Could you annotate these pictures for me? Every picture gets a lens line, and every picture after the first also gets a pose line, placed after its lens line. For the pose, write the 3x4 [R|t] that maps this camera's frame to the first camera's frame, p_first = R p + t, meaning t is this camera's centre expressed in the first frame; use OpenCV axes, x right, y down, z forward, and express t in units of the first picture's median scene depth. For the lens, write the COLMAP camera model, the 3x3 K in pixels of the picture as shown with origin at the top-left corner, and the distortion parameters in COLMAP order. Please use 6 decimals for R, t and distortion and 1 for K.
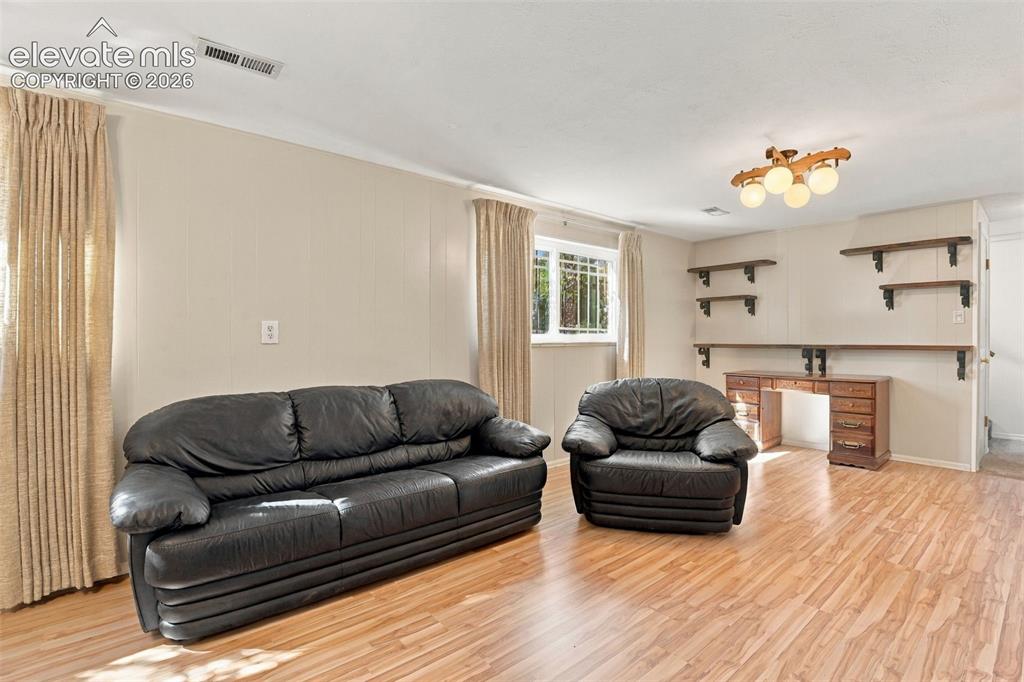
lens RADIAL K [[479.0, 0, 515.8], [0, 479.0, 341.4], [0, 0, 1]] dist [-0.034918, 0.006618]
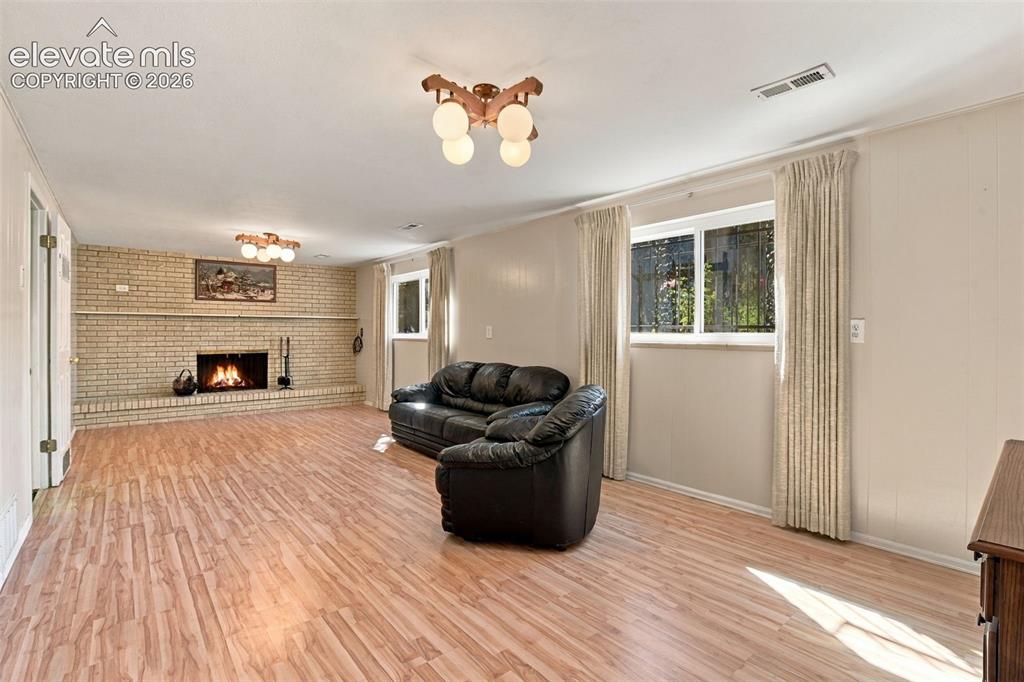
lens RADIAL K [[479.0, 0, 510.7], [0, 479.0, 334.0], [0, 0, 1]] dist [-0.034918, 0.006618]
pose [[-0.017941, -0.001876, -0.999837, 1.153159], [-0.020574, 0.999787, -0.001507, -0.008801], [0.999627, 0.020543, -0.017975, 0.919337]]
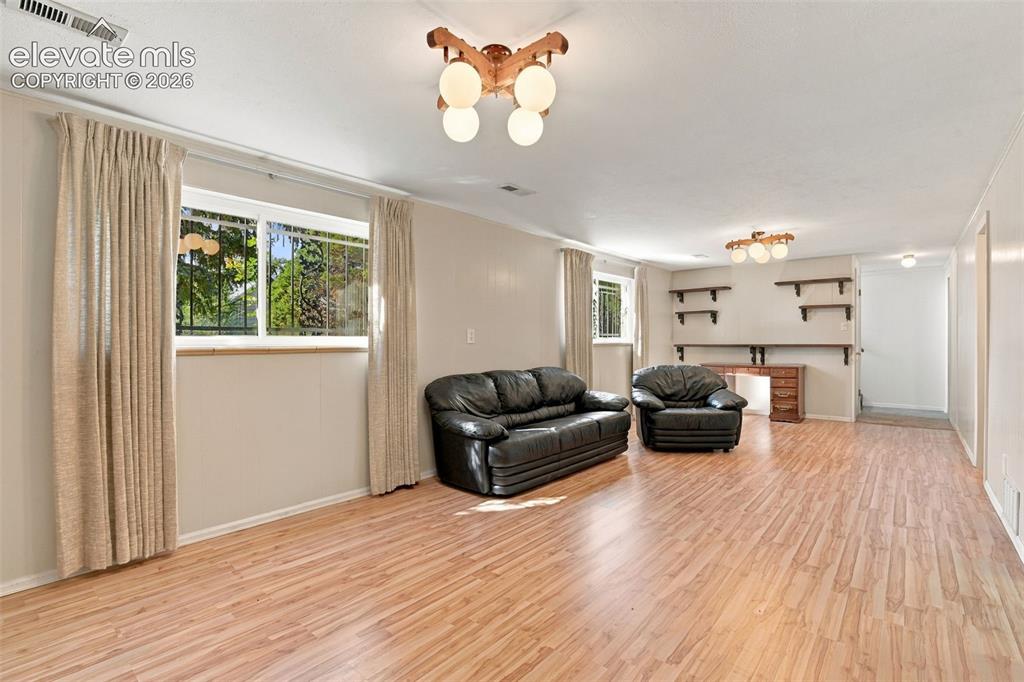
lens RADIAL K [[479.0, 0, 509.4], [0, 479.0, 345.7], [0, 0, 1]] dist [-0.034918, 0.006618]
pose [[0.987809, -0.003937, 0.155622, -0.526337], [0.003849, 0.999992, 0.000866, 0.009707], [-0.155624, -0.000257, 0.987816, -0.504399]]
